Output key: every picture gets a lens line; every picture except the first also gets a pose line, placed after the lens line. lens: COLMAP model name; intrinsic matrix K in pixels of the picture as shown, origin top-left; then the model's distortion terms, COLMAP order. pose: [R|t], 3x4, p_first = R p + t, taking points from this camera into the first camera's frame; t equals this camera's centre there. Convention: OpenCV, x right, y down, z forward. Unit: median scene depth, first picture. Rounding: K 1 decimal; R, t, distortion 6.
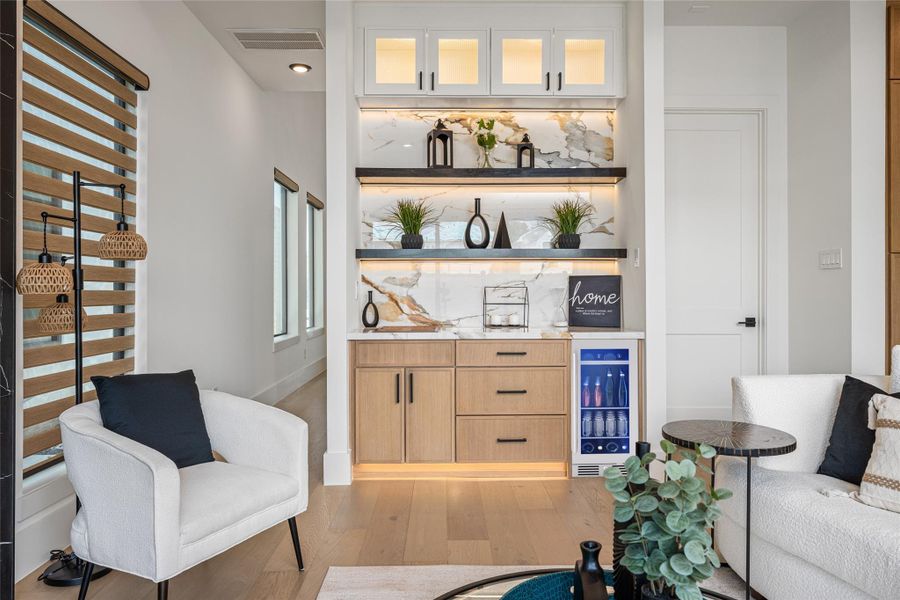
lens RADIAL K [[594.7, 0, 450.2], [0, 594.7, 292.0], [0, 0, 1]] dist [-0.020666, 0.012188]
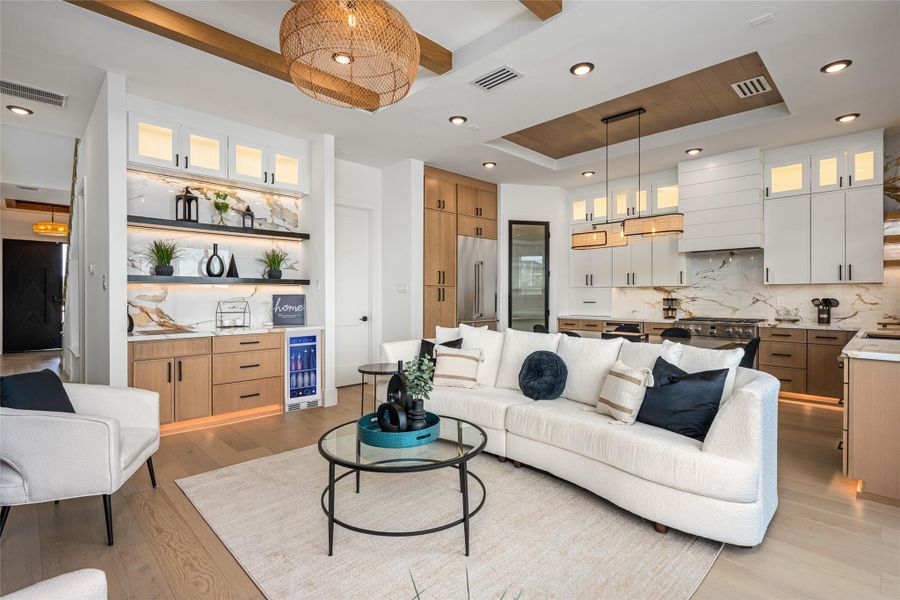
lens RADIAL K [[436.3, 0, 448.5], [0, 436.3, 299.1], [0, 0, 1]] dist [0.001740, 0.001414]
pose [[0.722610, -0.001201, 0.691255, -0.294744], [0.003947, 0.999989, -0.002389, -0.010373], [-0.691245, 0.004455, 0.722607, -0.219717]]
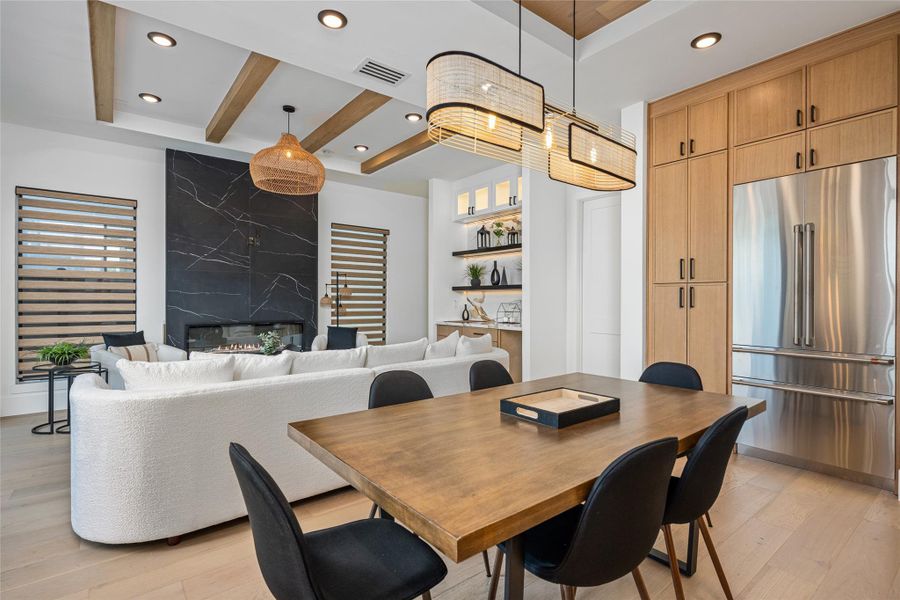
lens RADIAL K [[436.3, 0, 456.9], [0, 436.3, 304.6], [0, 0, 1]] dist [0.001740, 0.001414]
pose [[0.616255, 0.014953, -0.787405, 1.169651], [-0.007212, 0.999885, 0.013344, -0.023318], [0.787514, -0.002545, 0.616292, -0.051531]]
